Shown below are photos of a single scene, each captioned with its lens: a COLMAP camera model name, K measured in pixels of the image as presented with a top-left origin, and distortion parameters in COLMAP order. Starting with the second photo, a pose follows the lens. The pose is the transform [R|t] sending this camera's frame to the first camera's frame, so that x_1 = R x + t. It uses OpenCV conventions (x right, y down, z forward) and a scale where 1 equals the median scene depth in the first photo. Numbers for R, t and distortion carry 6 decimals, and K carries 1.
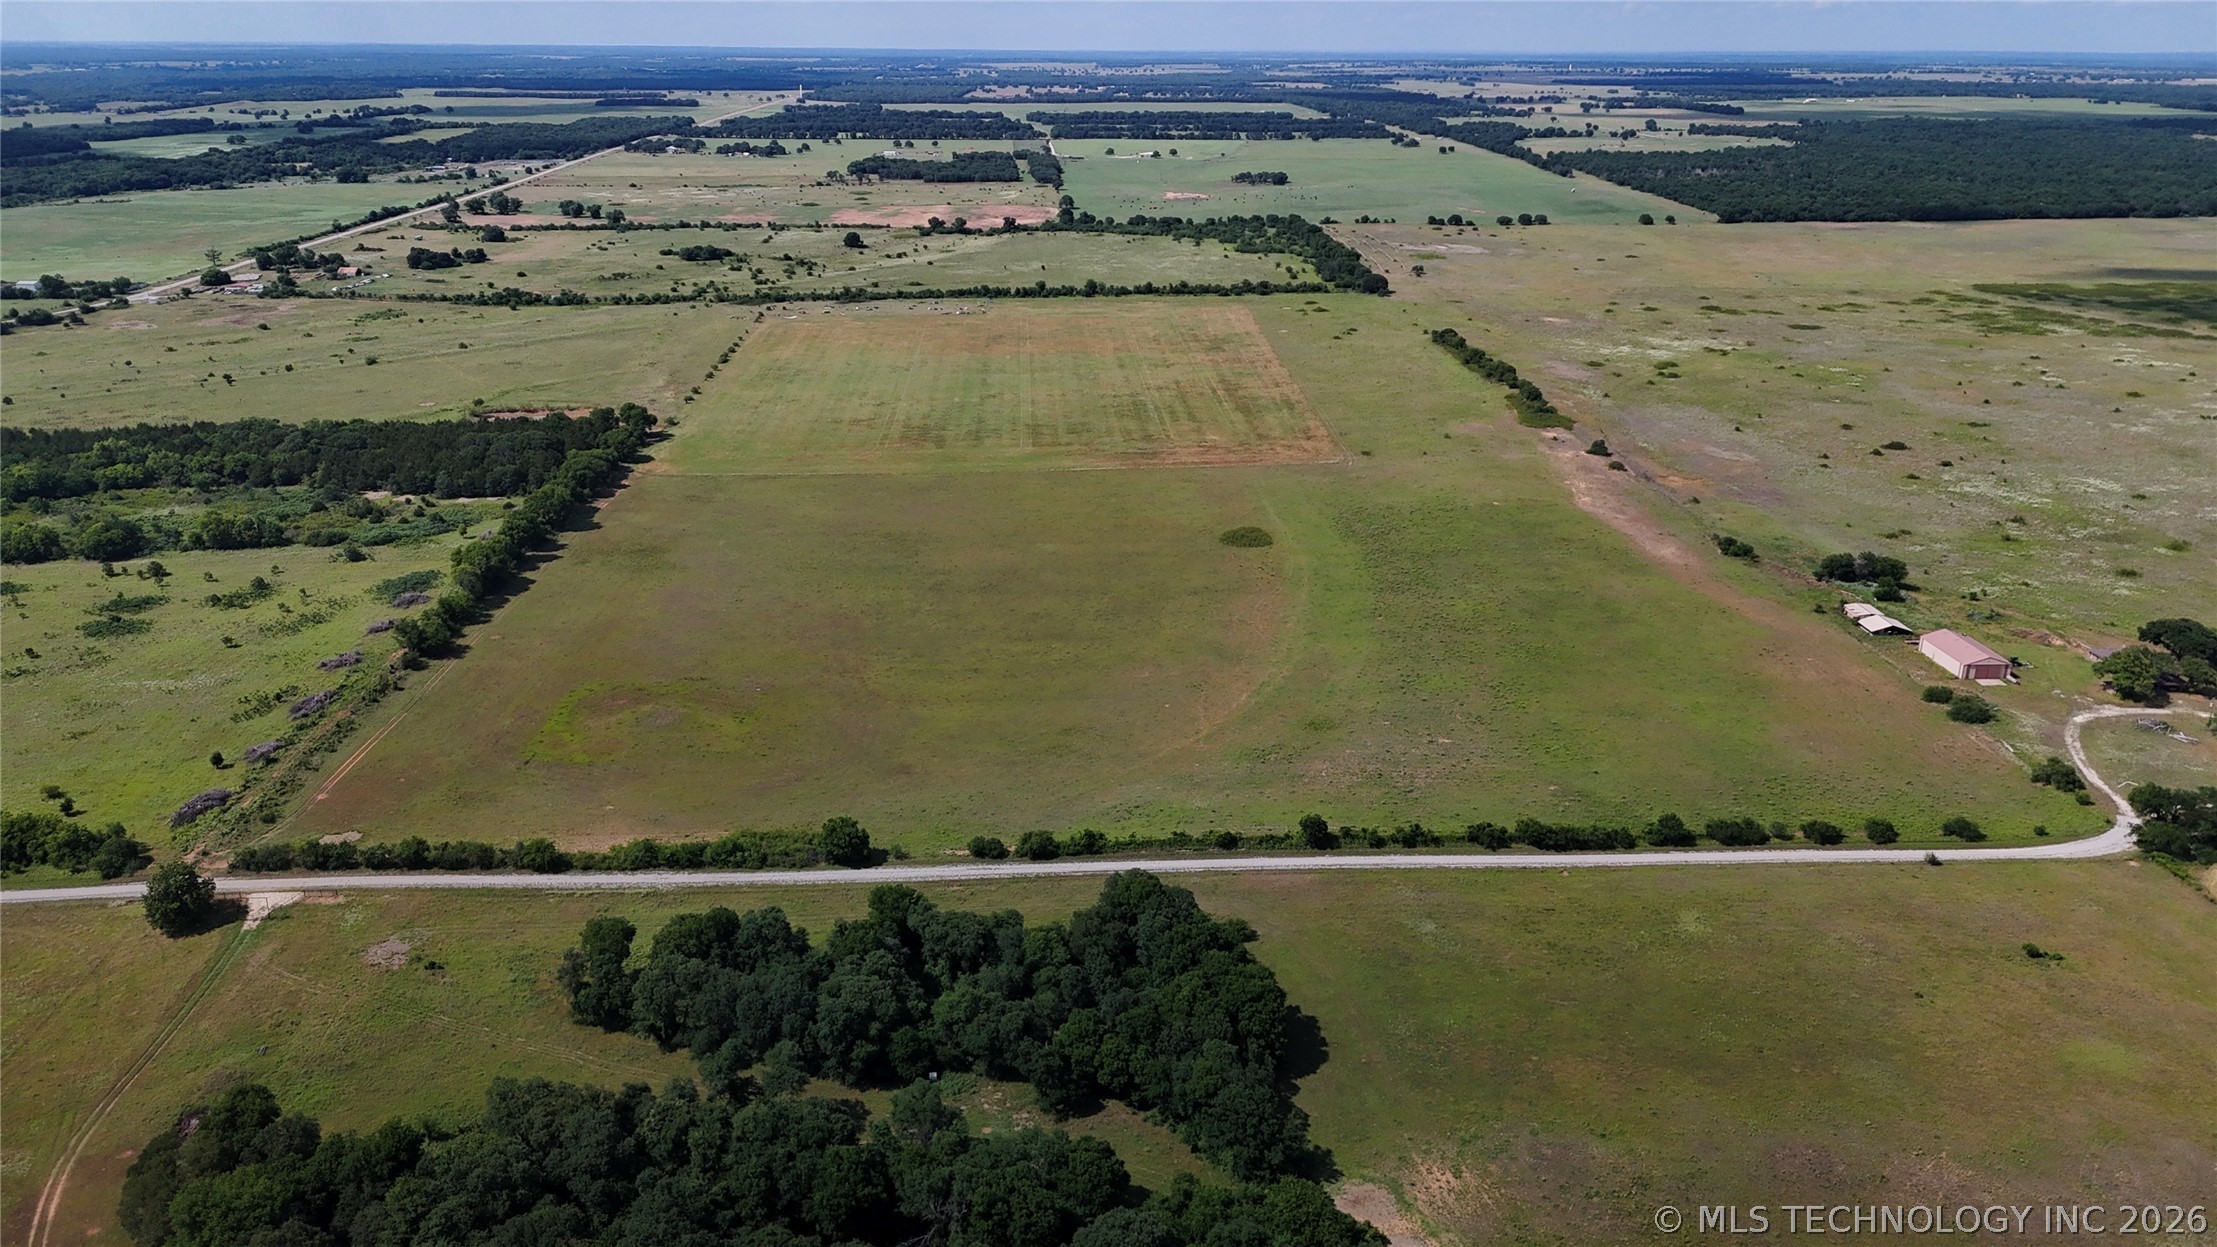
lens RADIAL K [[1621.4, 0, 1108.5], [0, 1621.4, 623.5], [0, 0, 1]] dist [0.076686, -0.075812]
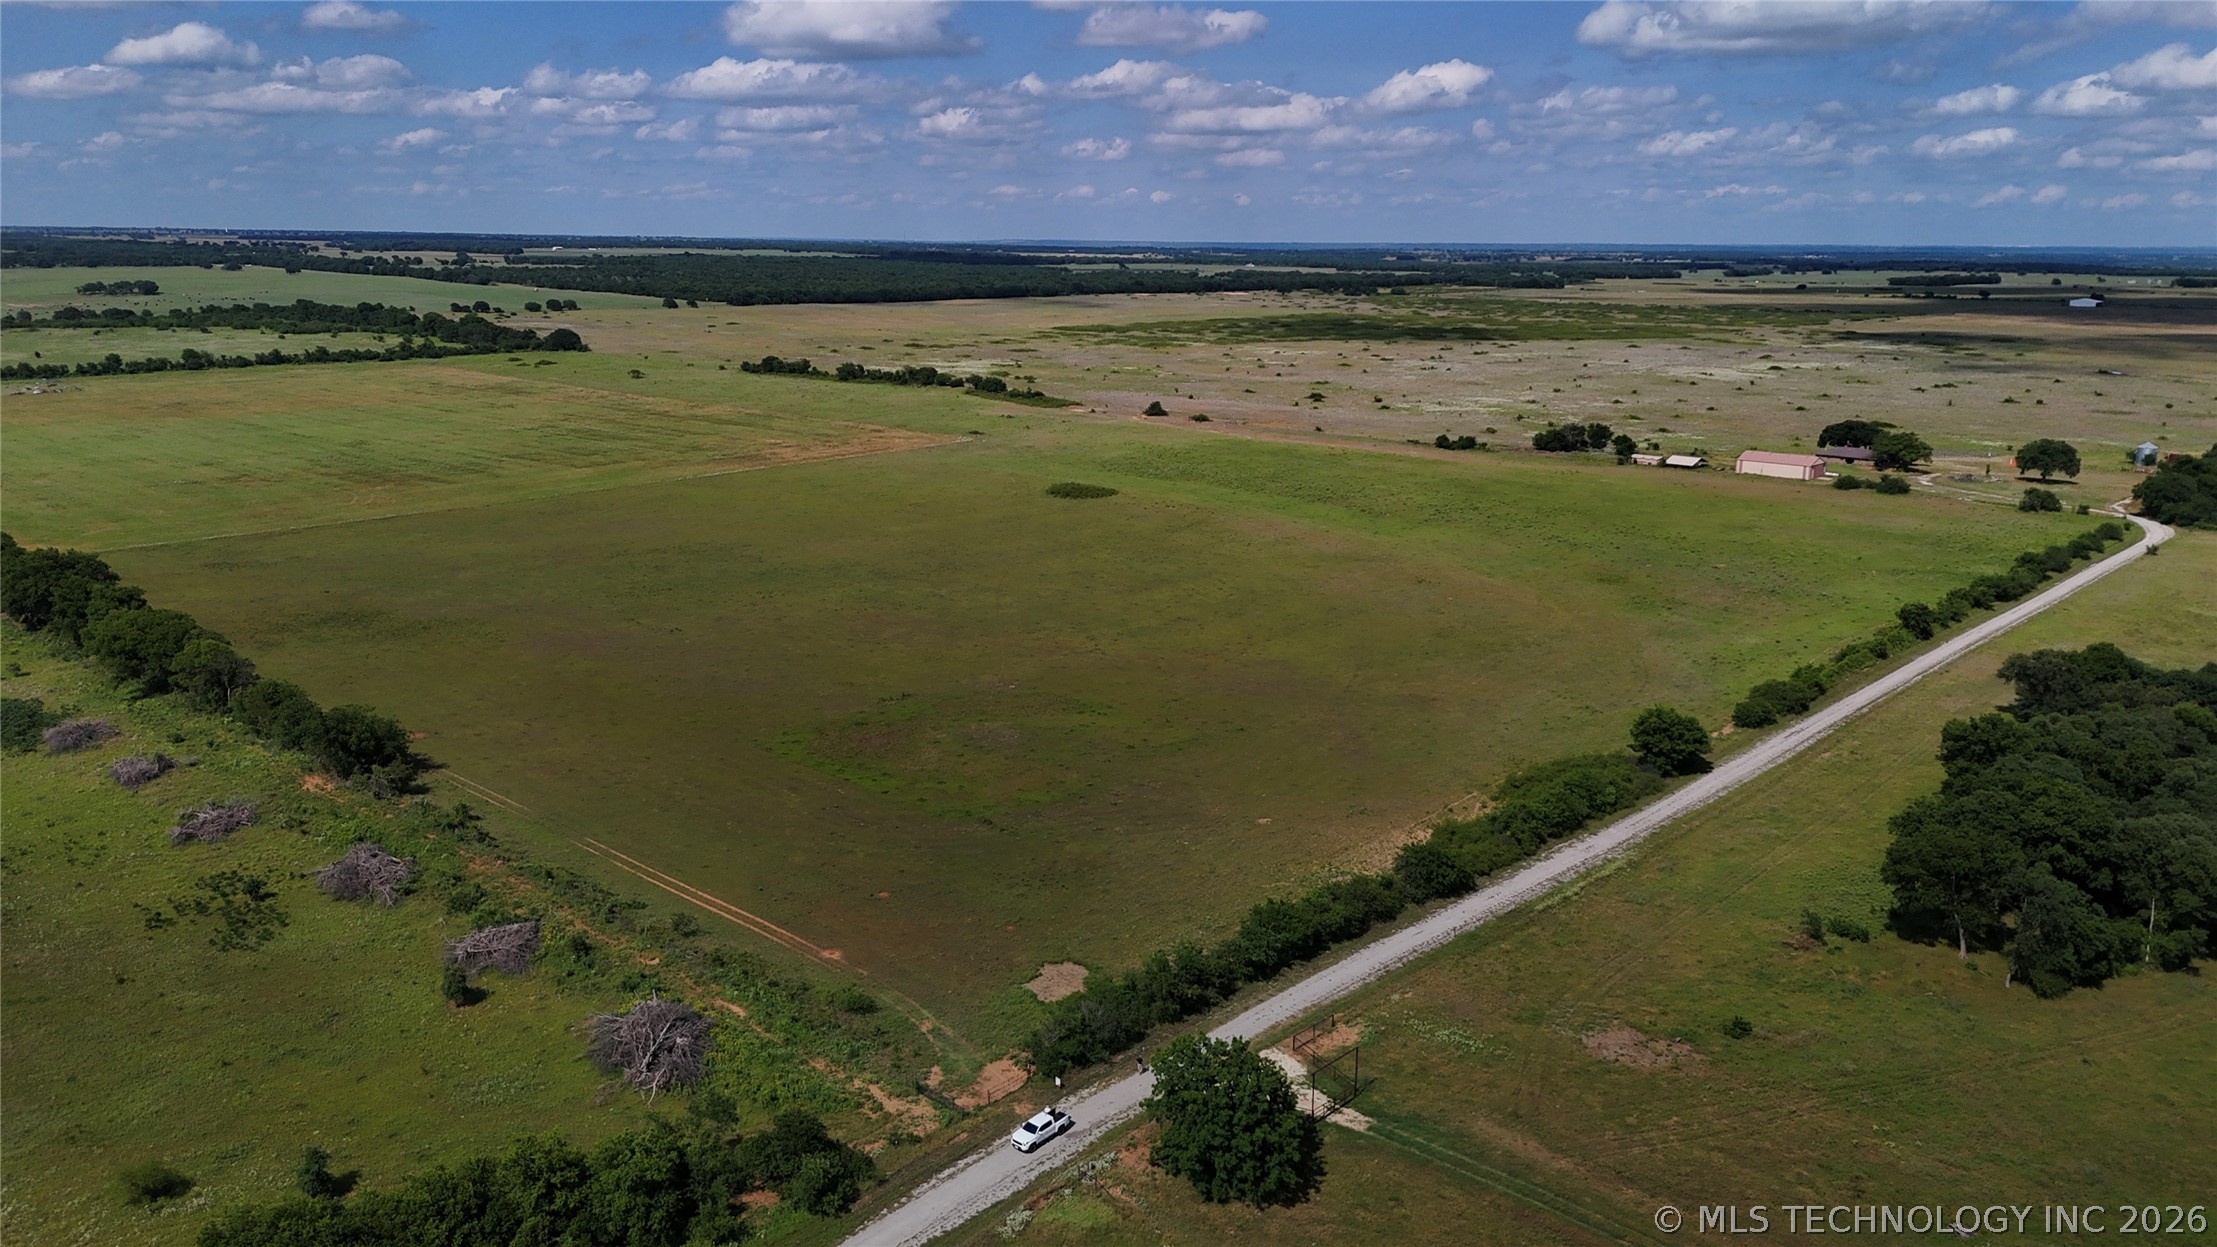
lens RADIAL K [[1621.4, 0, 1108.5], [0, 1621.4, 623.5], [0, 0, 1]] dist [0.076686, -0.075812]
pose [[0.714414, -0.162294, 0.680641, -0.525137], [0.230663, 0.972981, -0.010108, 0.027424], [-0.660611, 0.164220, 0.732547, 0.438390]]
